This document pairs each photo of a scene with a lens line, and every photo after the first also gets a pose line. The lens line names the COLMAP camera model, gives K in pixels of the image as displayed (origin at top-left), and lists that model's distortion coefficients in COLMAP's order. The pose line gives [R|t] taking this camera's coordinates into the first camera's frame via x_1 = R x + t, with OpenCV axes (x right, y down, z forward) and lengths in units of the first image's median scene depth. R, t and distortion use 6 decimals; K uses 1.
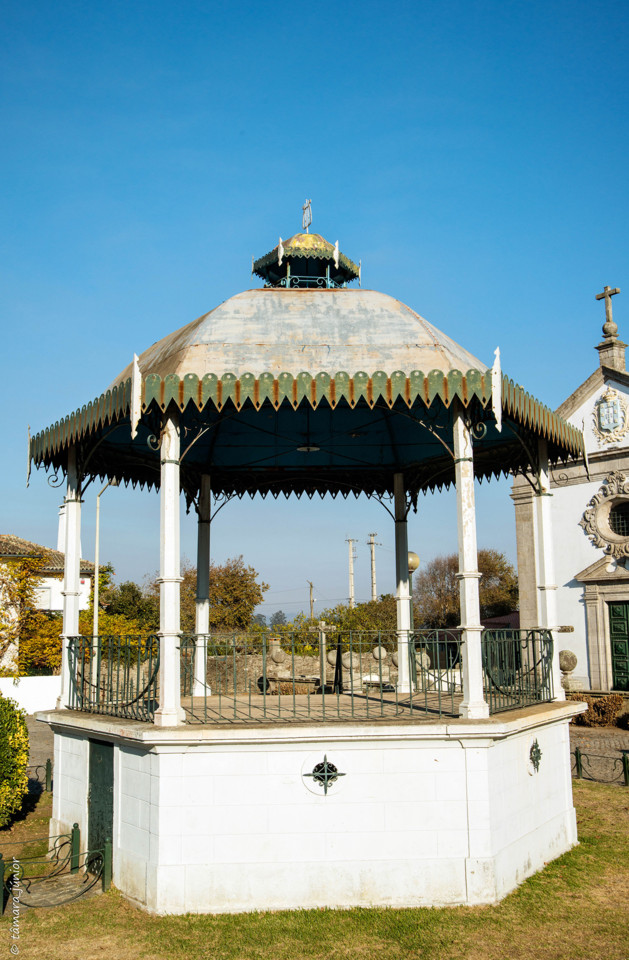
lens RADIAL K [[957.6, 0, 314.5], [0, 957.6, 480.0], [0, 0, 1]] dist [-0.057899, -0.001245]
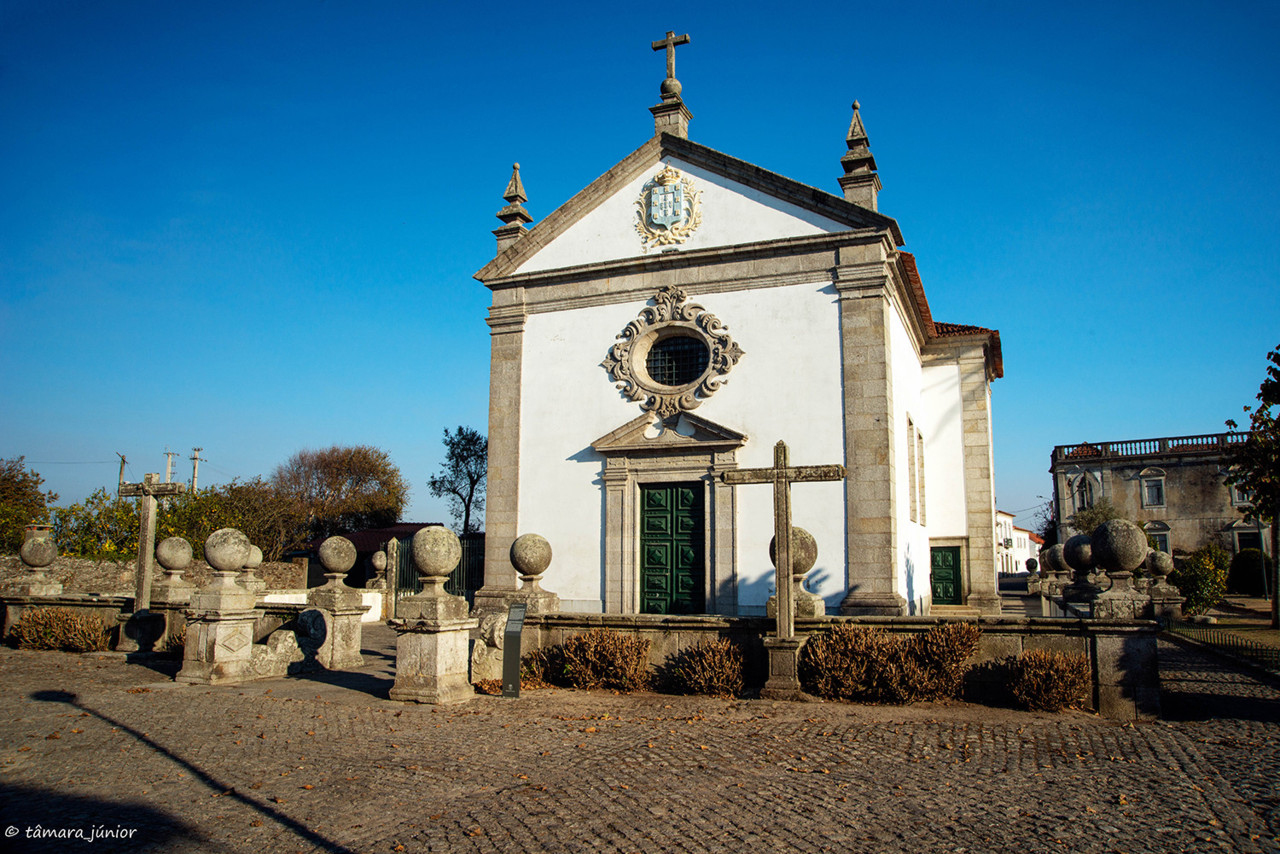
lens RADIAL K [[864.2, 0, 640.0], [0, 864.2, 427.0], [0, 0, 1]] dist [-0.163267, 0.130201]
pose [[0.845444, 0.097064, 0.525169, -0.004734], [-0.092781, 0.995087, -0.034553, 0.108740], [-0.525942, -0.019513, 0.850296, 0.497021]]
